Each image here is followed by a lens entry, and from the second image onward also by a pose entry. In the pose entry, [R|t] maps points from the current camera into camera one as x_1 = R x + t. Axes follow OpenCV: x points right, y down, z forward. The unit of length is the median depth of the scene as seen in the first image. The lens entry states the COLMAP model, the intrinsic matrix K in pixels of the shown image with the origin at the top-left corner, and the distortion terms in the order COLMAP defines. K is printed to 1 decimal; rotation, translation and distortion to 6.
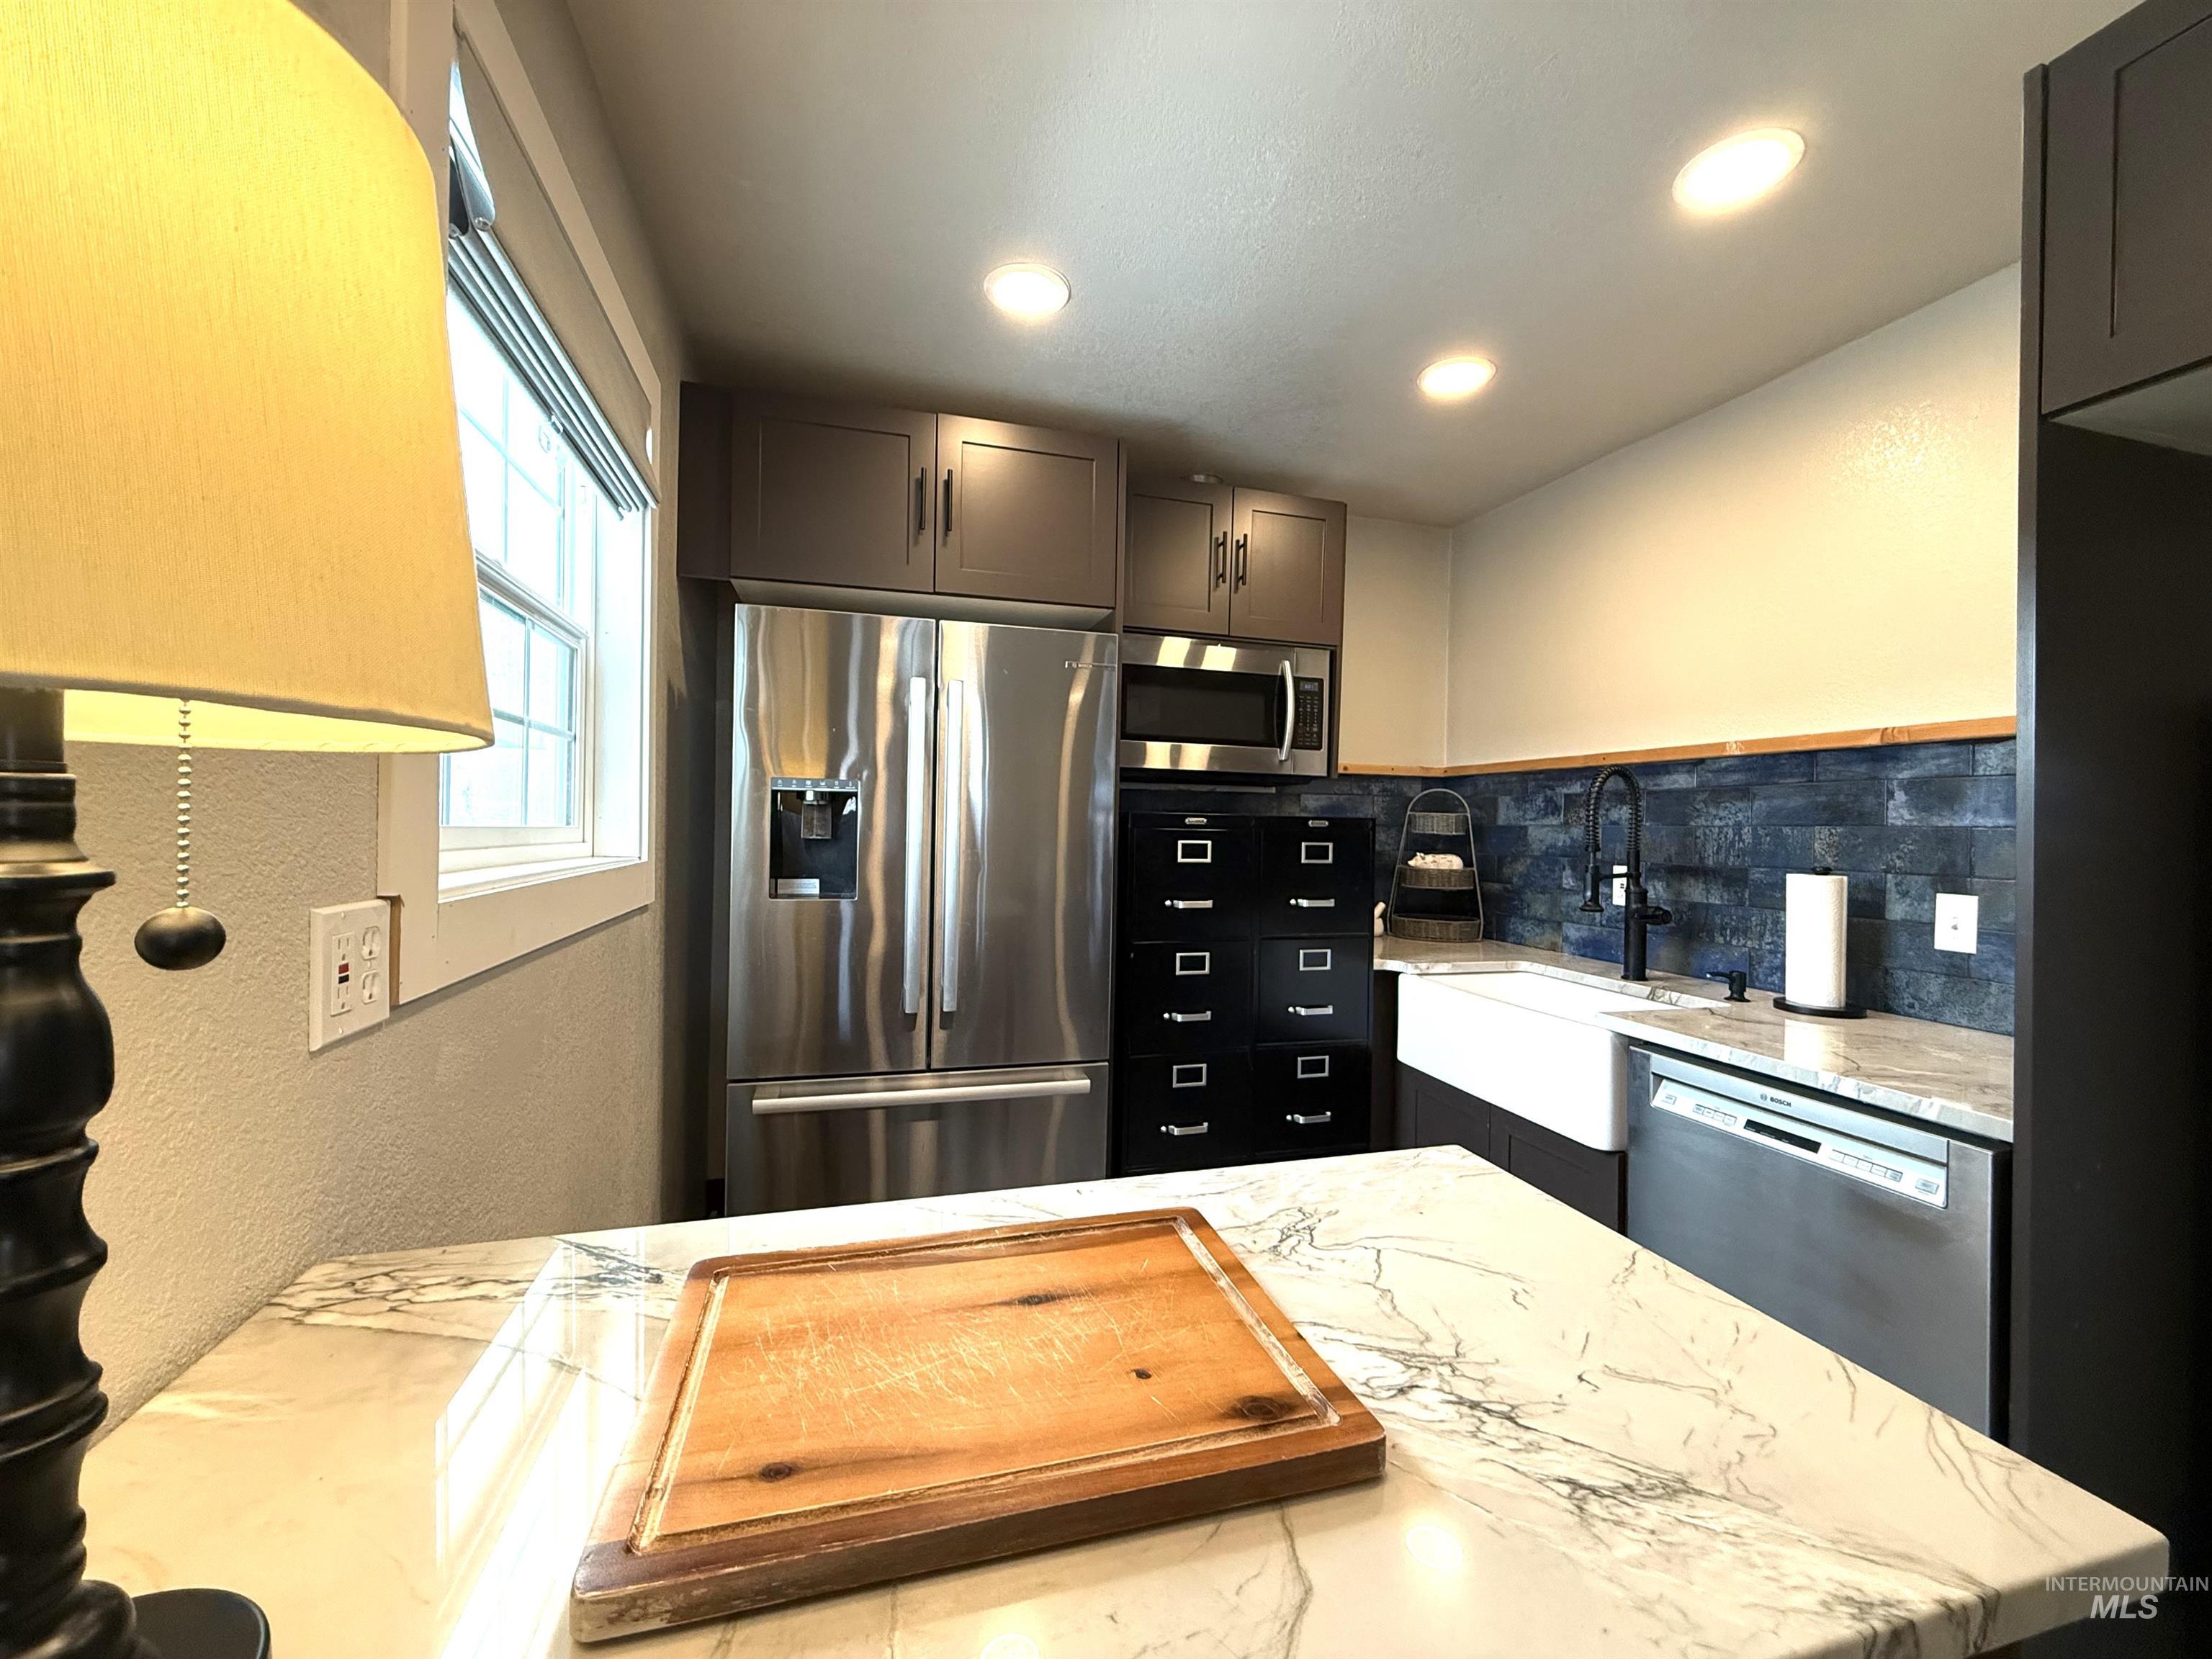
lens RADIAL K [[887.2, 0, 1103.2], [0, 887.2, 830.1], [0, 0, 1]] dist [-0.001447, -0.000776]
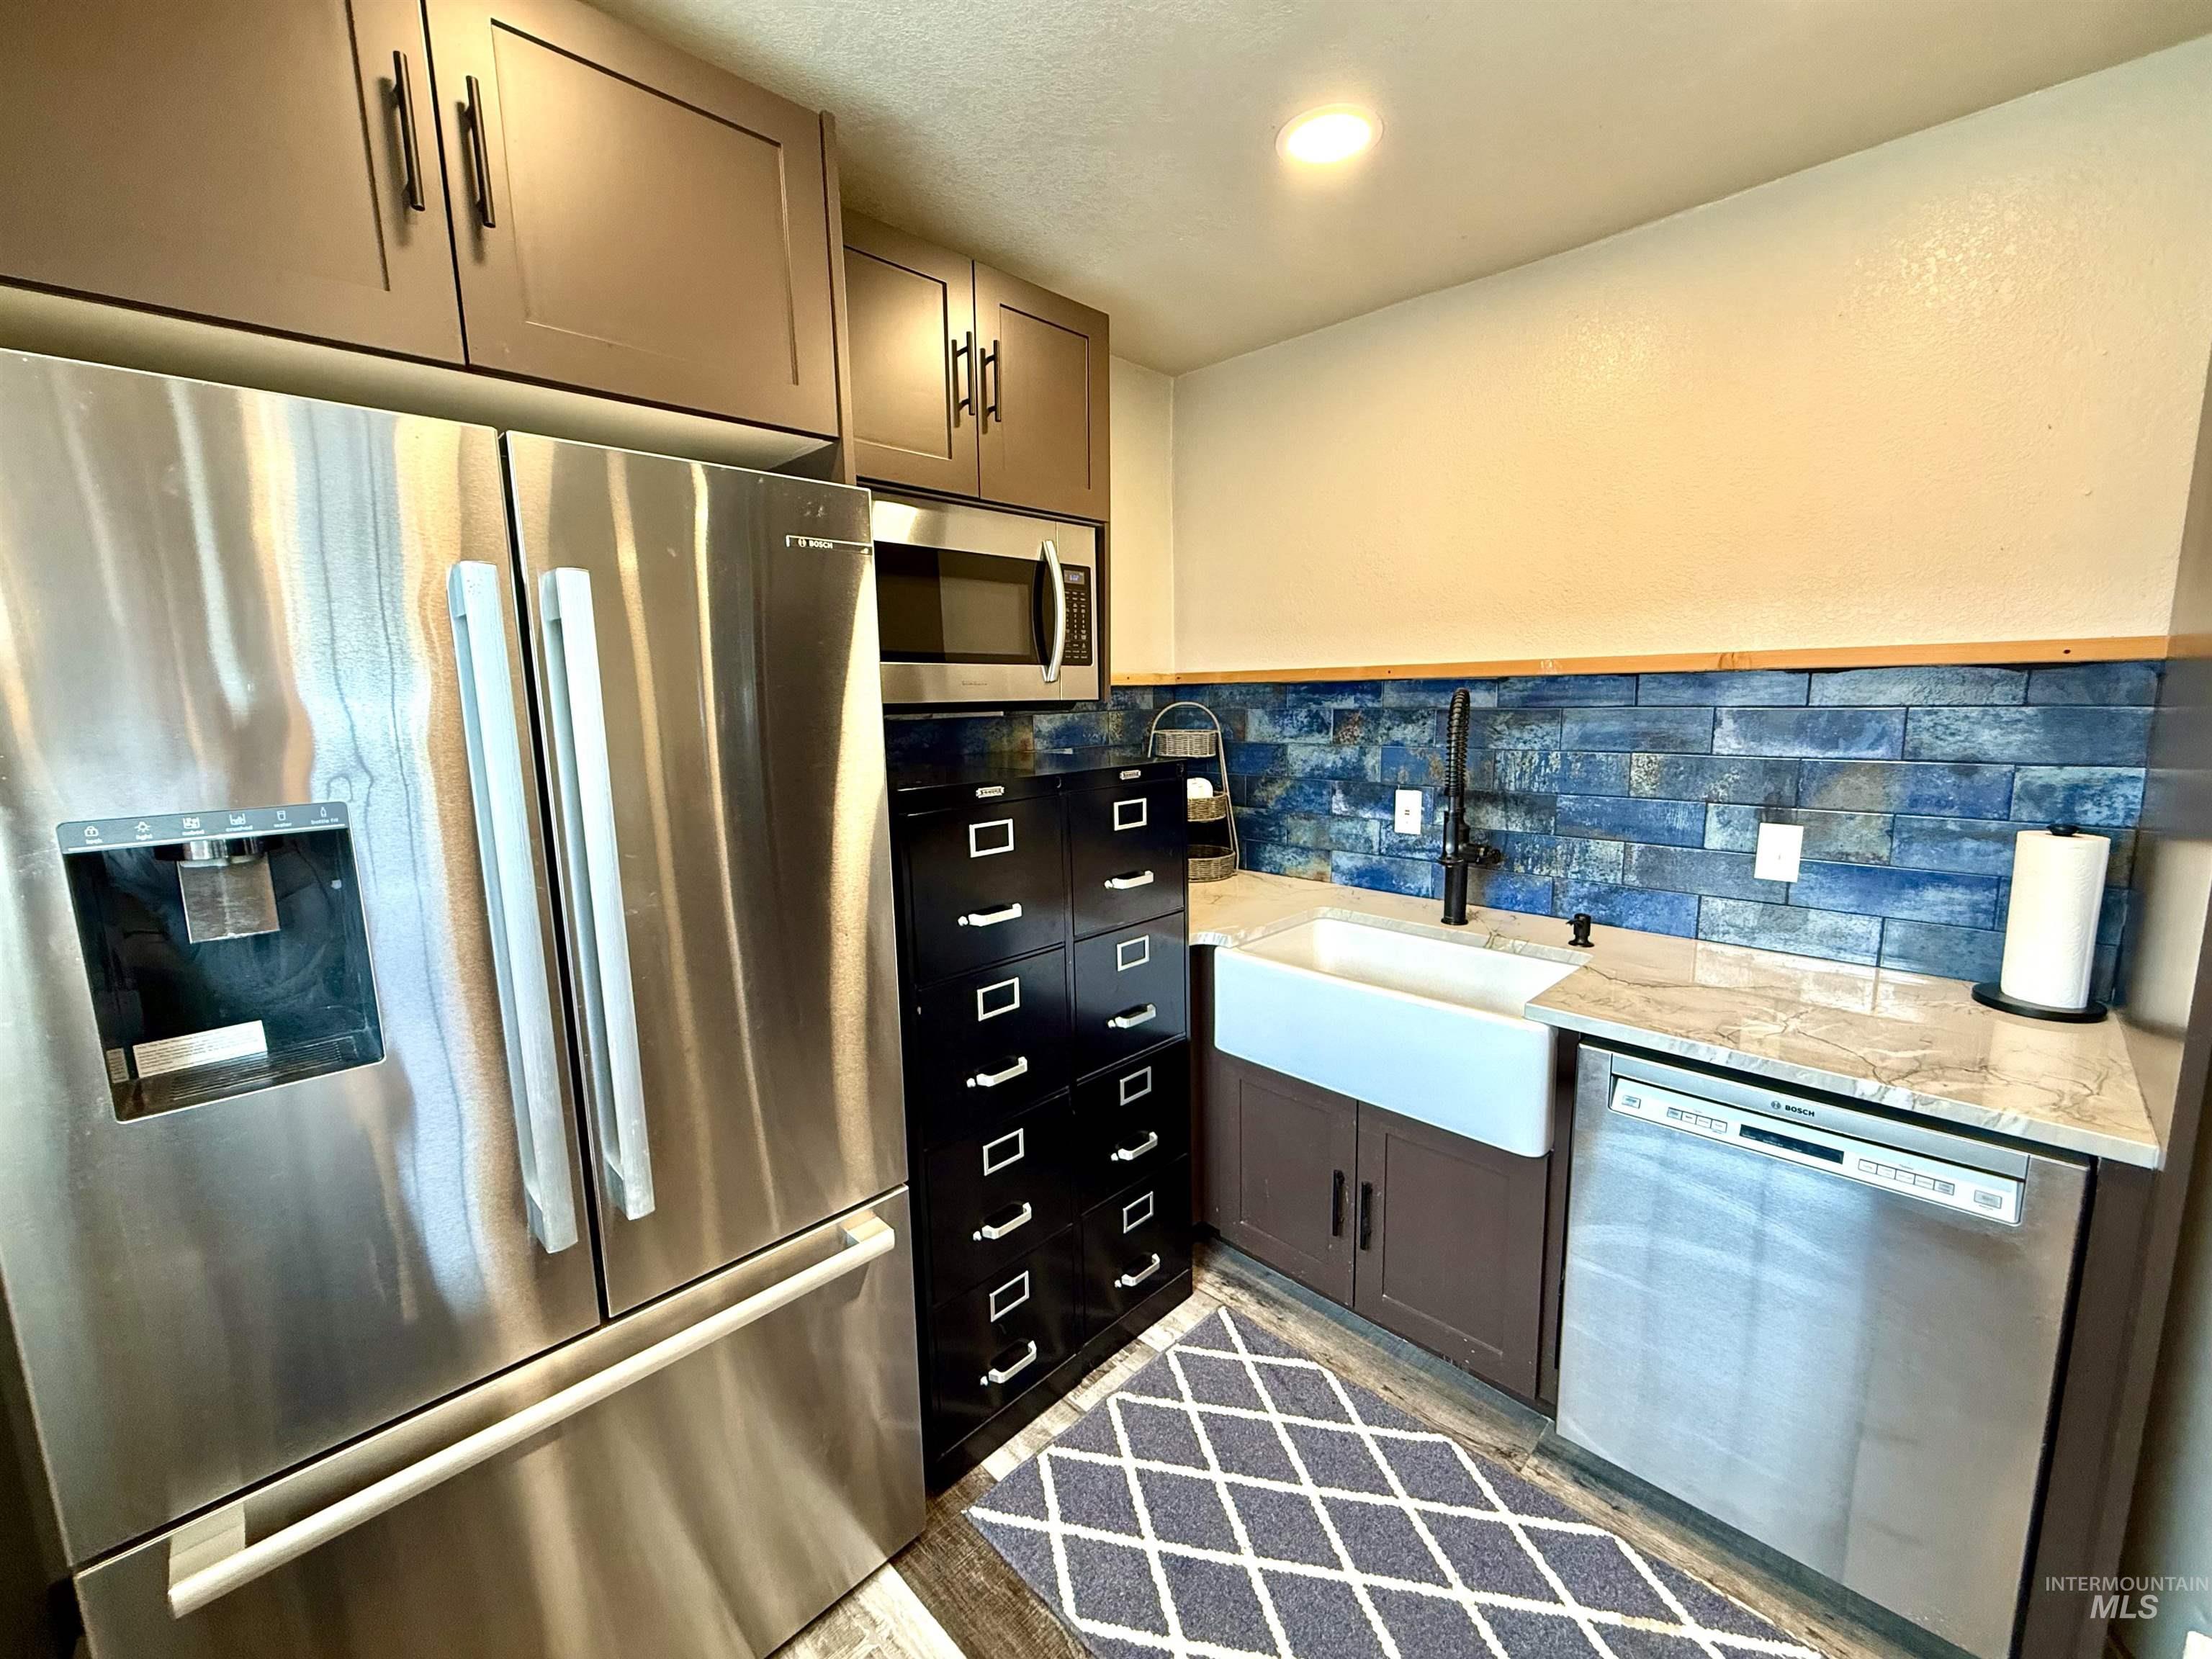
lens RADIAL K [[887.2, 0, 1109.0], [0, 887.2, 830.1], [0, 0, 1]] dist [-0.001447, -0.000776]
pose [[0.870640, -0.111454, 0.479128, -0.138941], [0.038776, 0.986513, 0.159021, -0.084042], [-0.490390, -0.119872, 0.863220, 0.383550]]
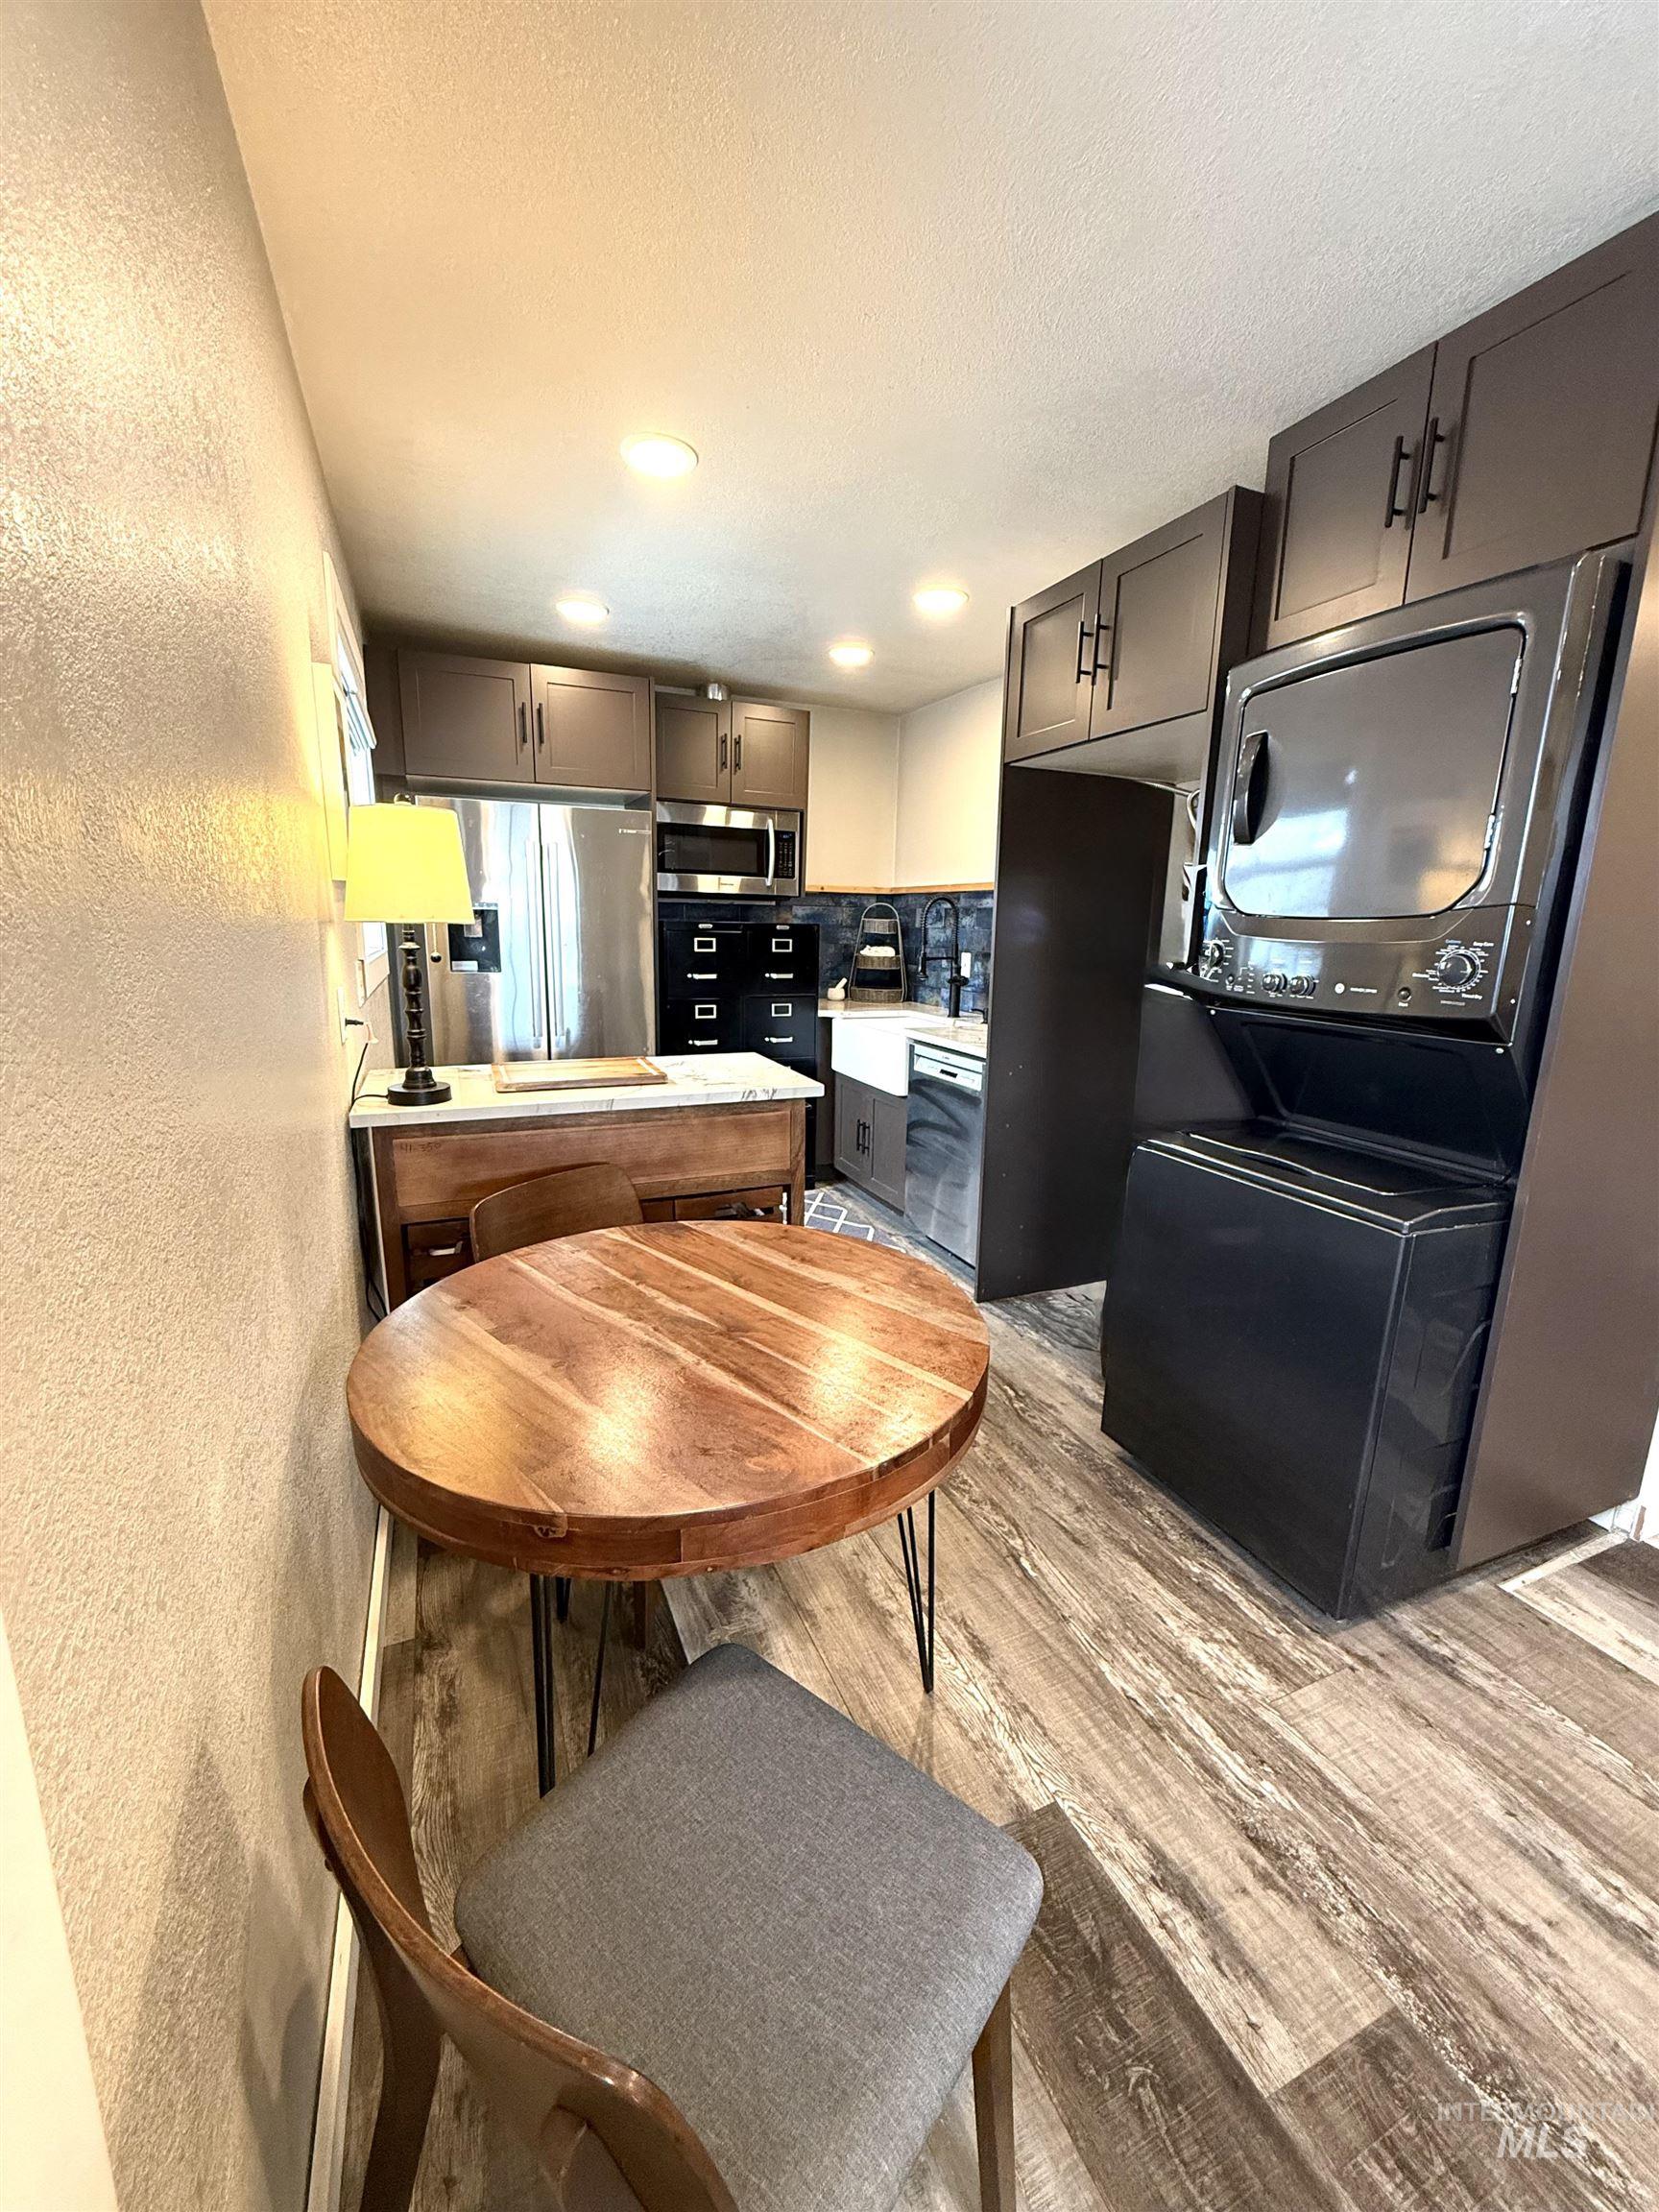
lens RADIAL K [[887.2, 0, 825.8], [0, 887.2, 1115.0], [0, 0, 1]] dist [-0.001447, -0.000776]
pose [[0.992274, -0.024311, 0.121662, 0.118329], [-0.001804, 0.977684, 0.210075, -0.013739], [-0.124054, -0.208671, 0.970086, -0.726268]]
